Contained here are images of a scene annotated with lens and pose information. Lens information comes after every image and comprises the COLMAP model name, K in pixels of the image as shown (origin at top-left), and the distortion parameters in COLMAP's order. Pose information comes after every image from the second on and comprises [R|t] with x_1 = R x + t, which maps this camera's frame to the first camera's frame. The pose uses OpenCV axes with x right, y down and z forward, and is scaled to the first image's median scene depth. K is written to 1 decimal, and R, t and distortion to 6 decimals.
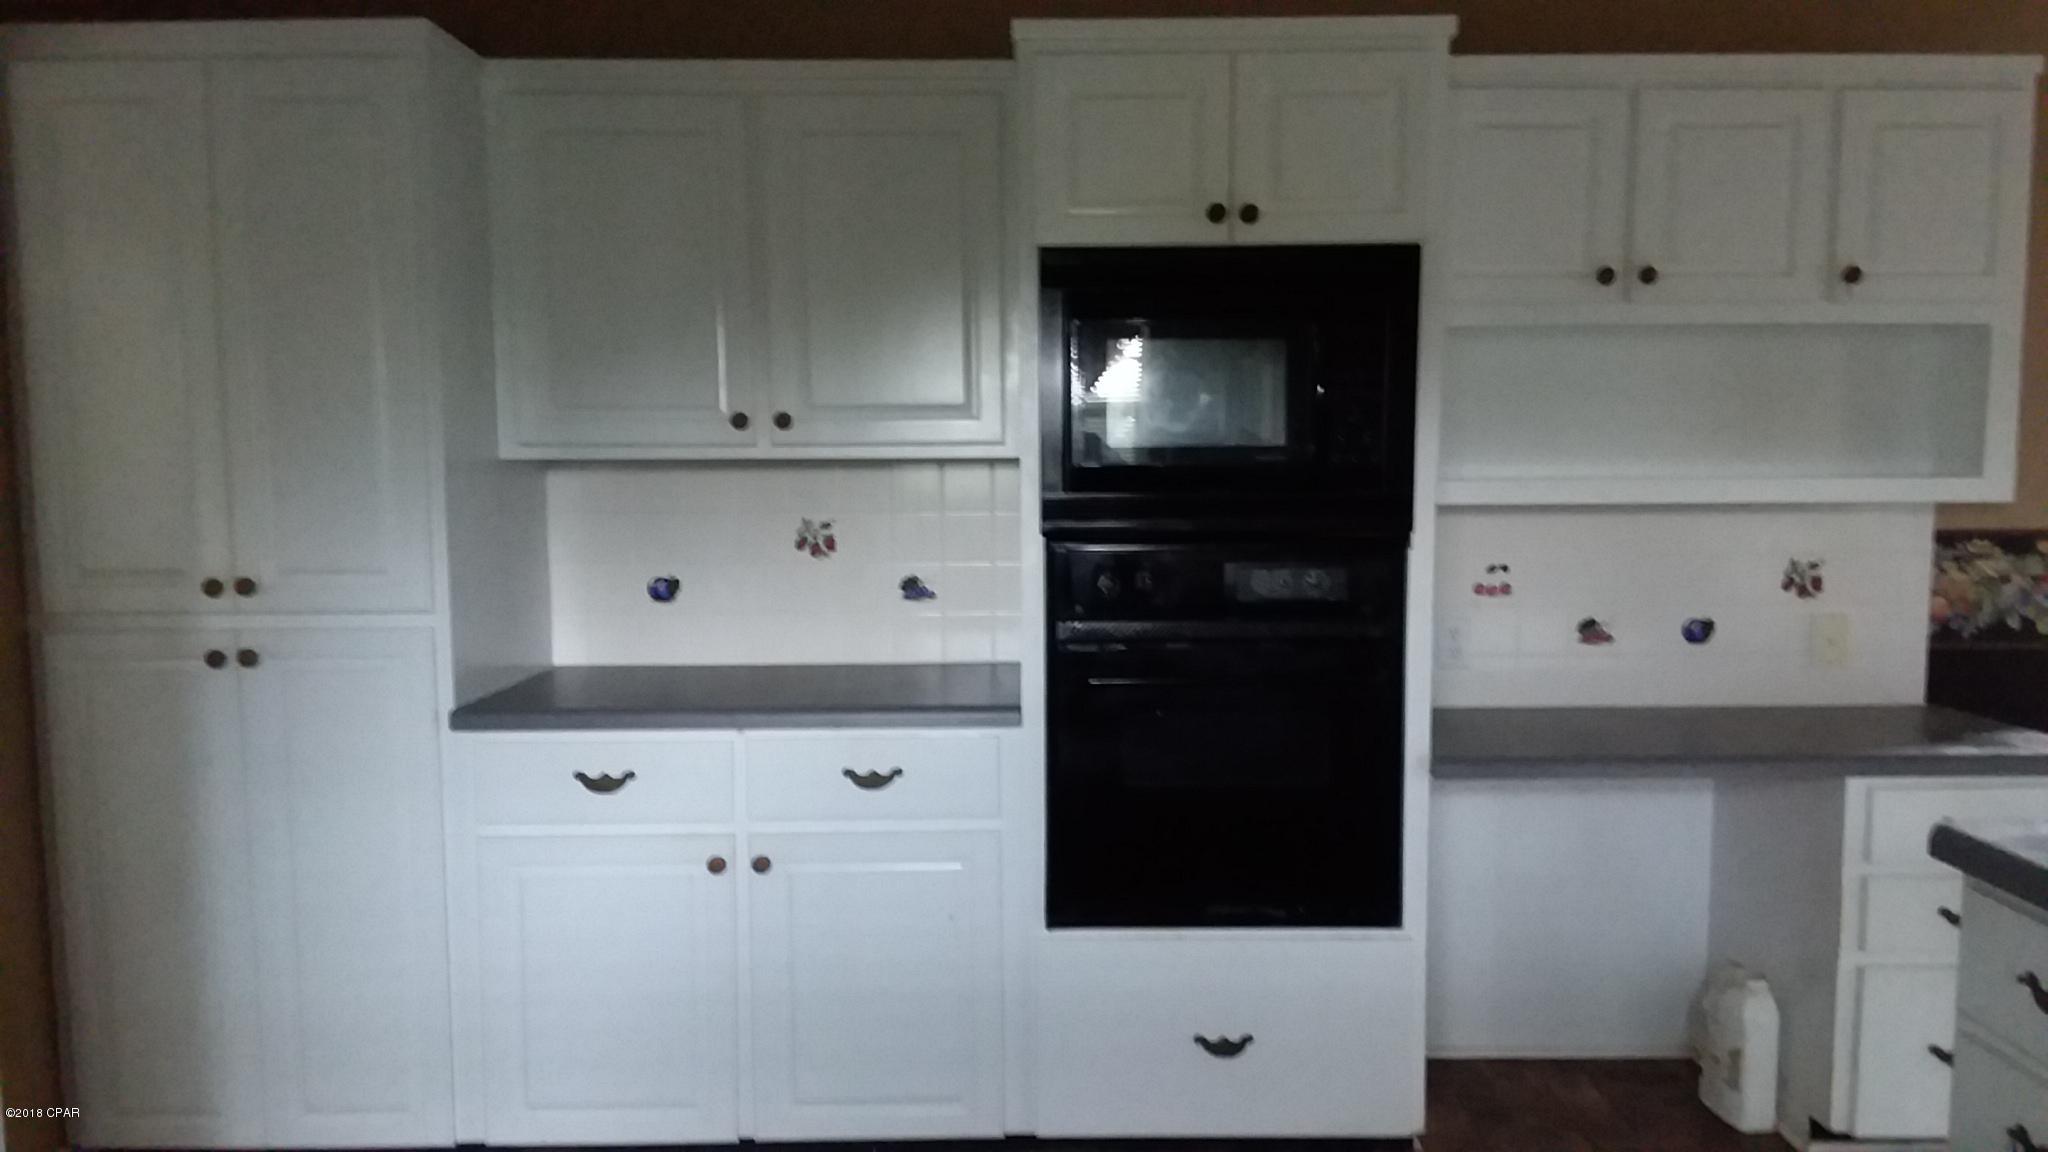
lens RADIAL K [[1611.0, 0, 1030.0], [0, 1611.0, 581.7], [0, 0, 1]] dist [-0.004128, -0.016006]
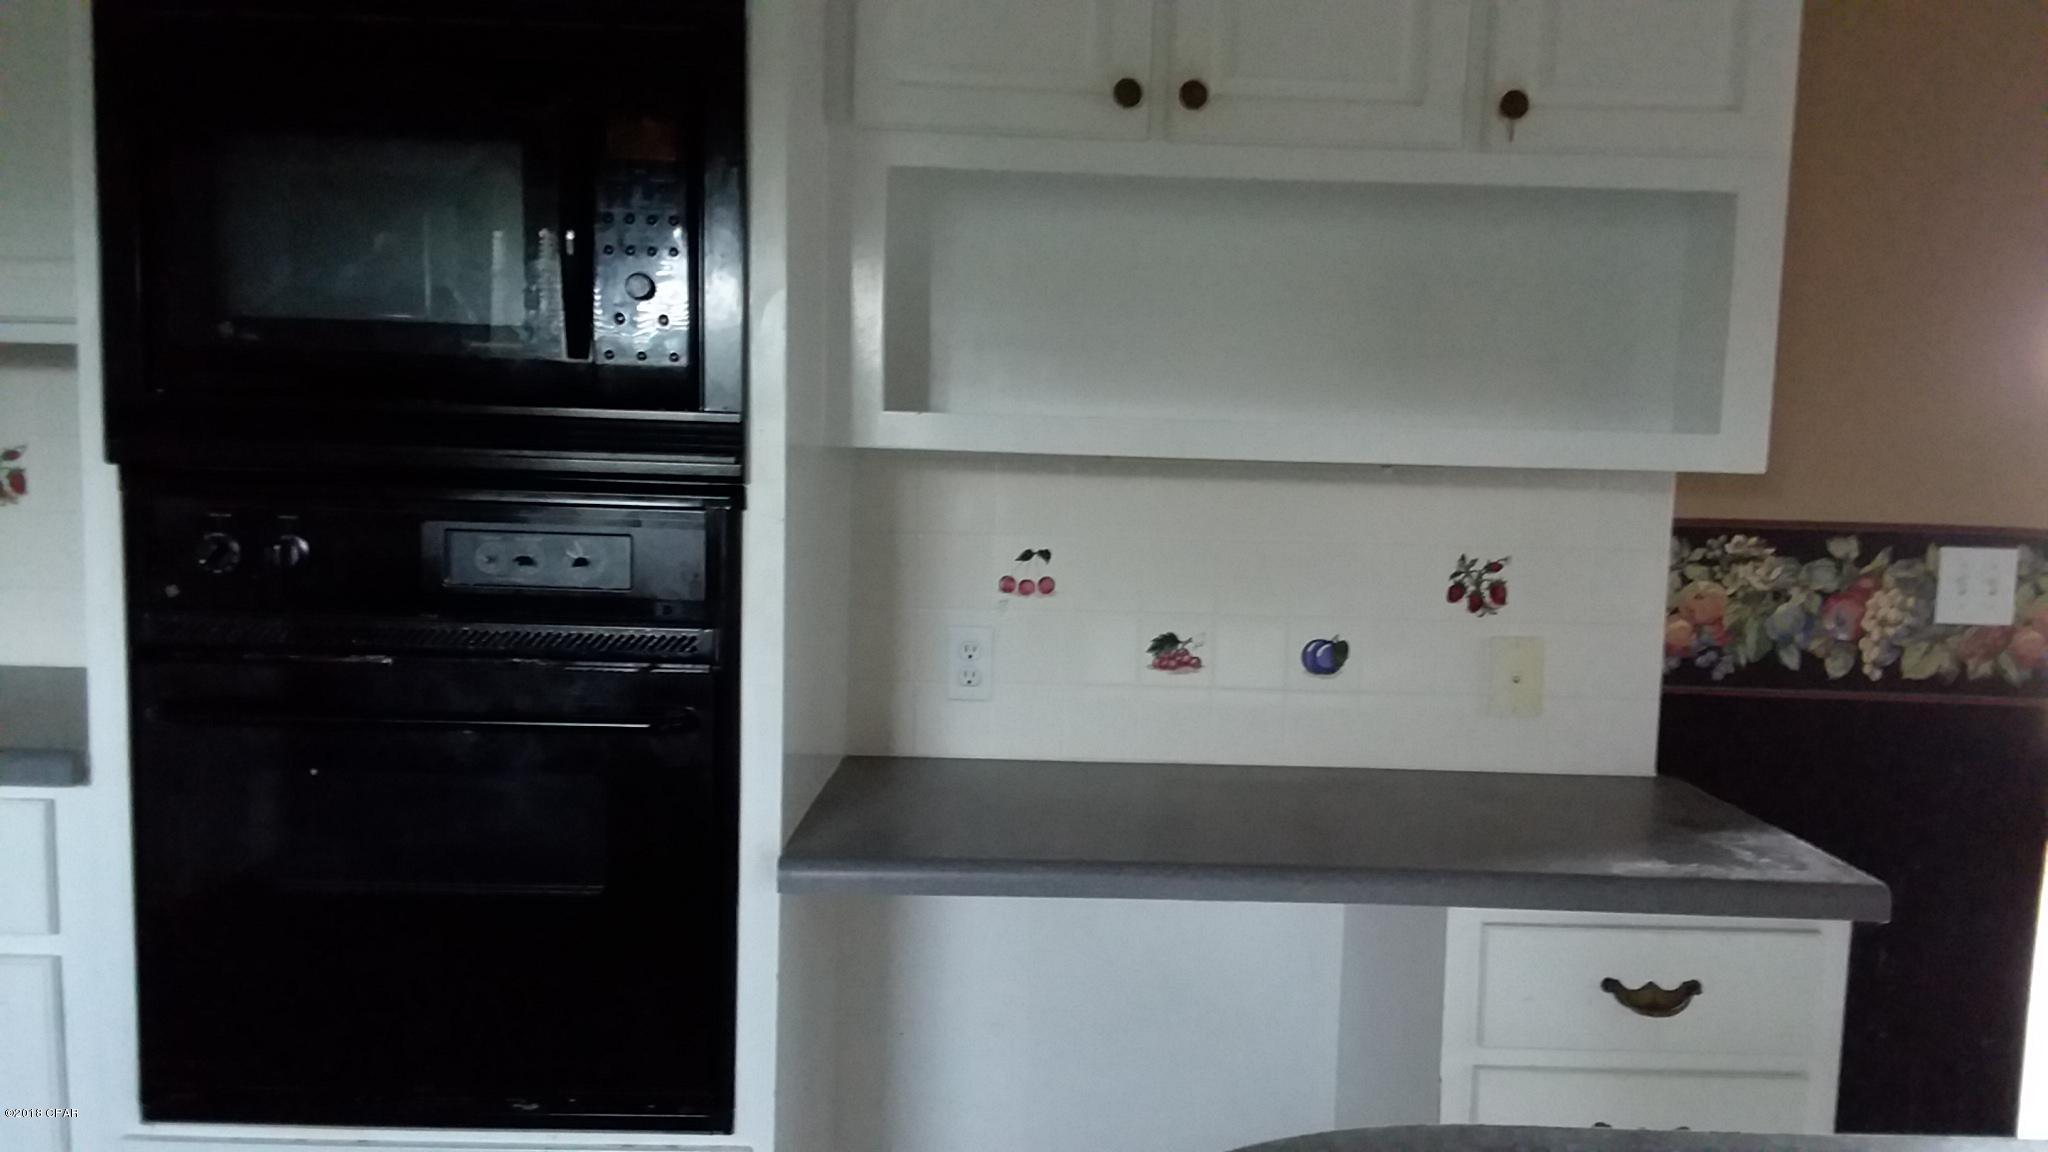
lens RADIAL K [[1611.0, 0, 1017.5], [0, 1611.0, 577.2], [0, 0, 1]] dist [-0.004128, -0.016006]
pose [[0.999426, 0.032725, 0.008744, 0.282195], [-0.032704, 0.999462, -0.002496, 0.003136], [-0.008821, 0.002208, 0.999959, 0.327937]]
